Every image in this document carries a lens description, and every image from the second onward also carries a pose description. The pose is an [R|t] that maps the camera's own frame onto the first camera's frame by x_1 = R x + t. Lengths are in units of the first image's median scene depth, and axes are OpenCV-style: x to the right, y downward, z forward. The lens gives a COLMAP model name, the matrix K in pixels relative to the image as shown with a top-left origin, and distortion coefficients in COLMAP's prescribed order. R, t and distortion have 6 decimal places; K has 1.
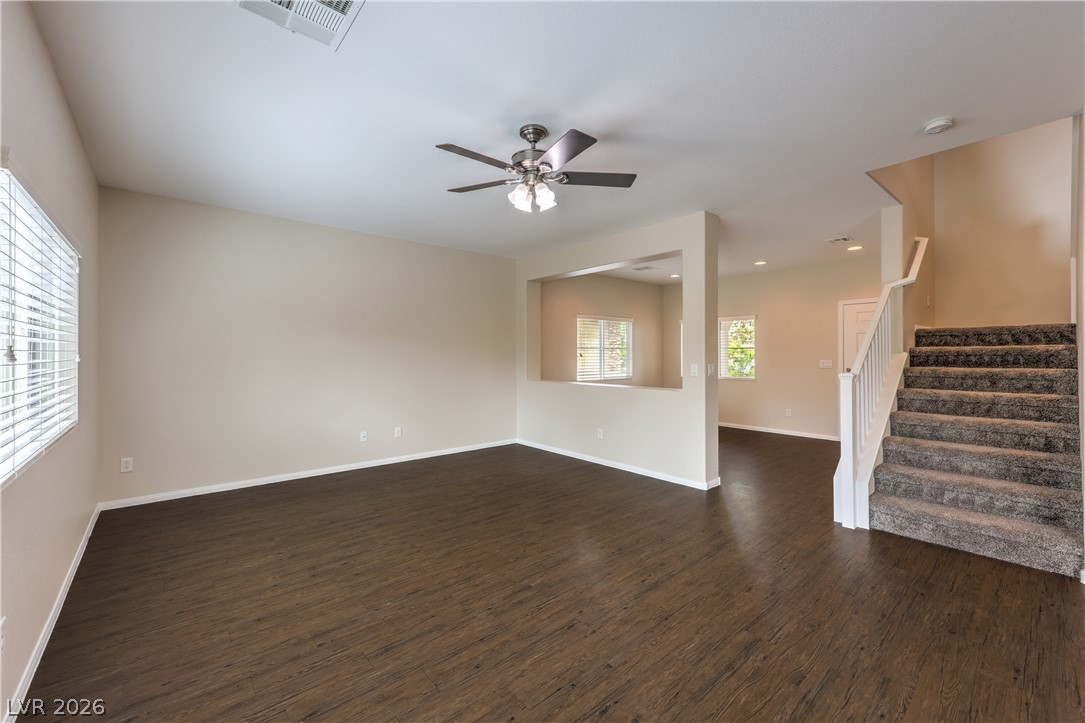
lens RADIAL K [[443.2, 0, 549.9], [0, 443.2, 361.0], [0, 0, 1]] dist [-0.000508, -0.000211]
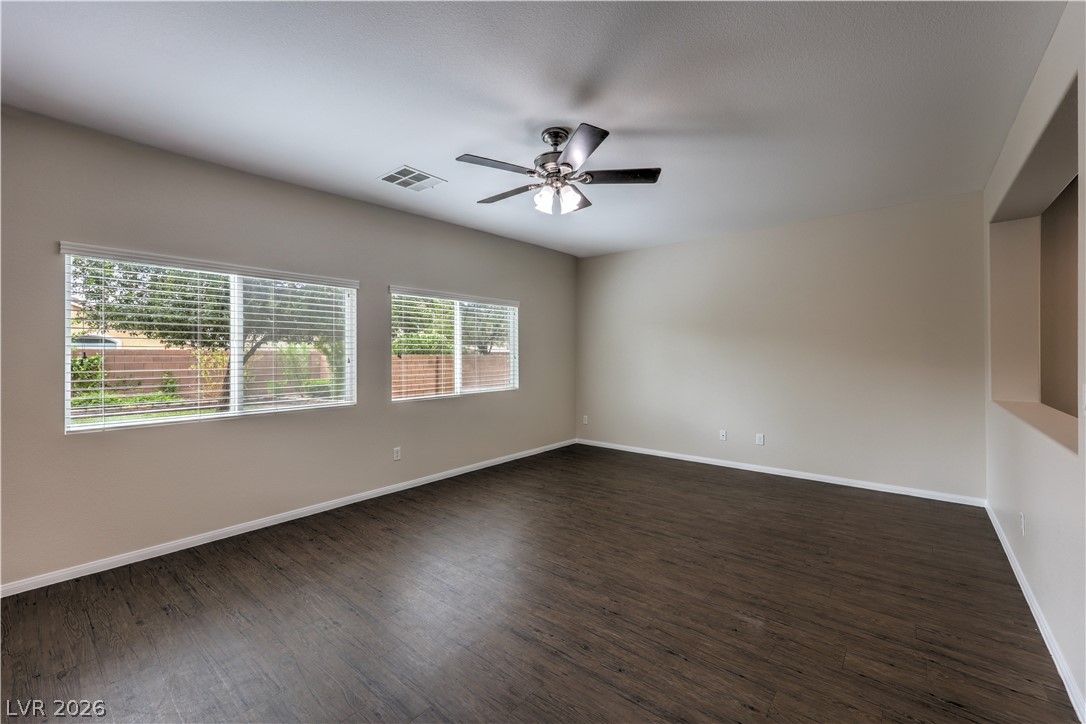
lens RADIAL K [[440.9, 0, 545.1], [0, 440.9, 352.3], [0, 0, 1]] dist [-0.000524, -0.000033]
pose [[0.160585, -0.002170, -0.987020, 0.784554], [-0.014986, 0.999877, -0.004637, -0.011340], [0.986908, 0.015536, 0.160533, 0.674190]]
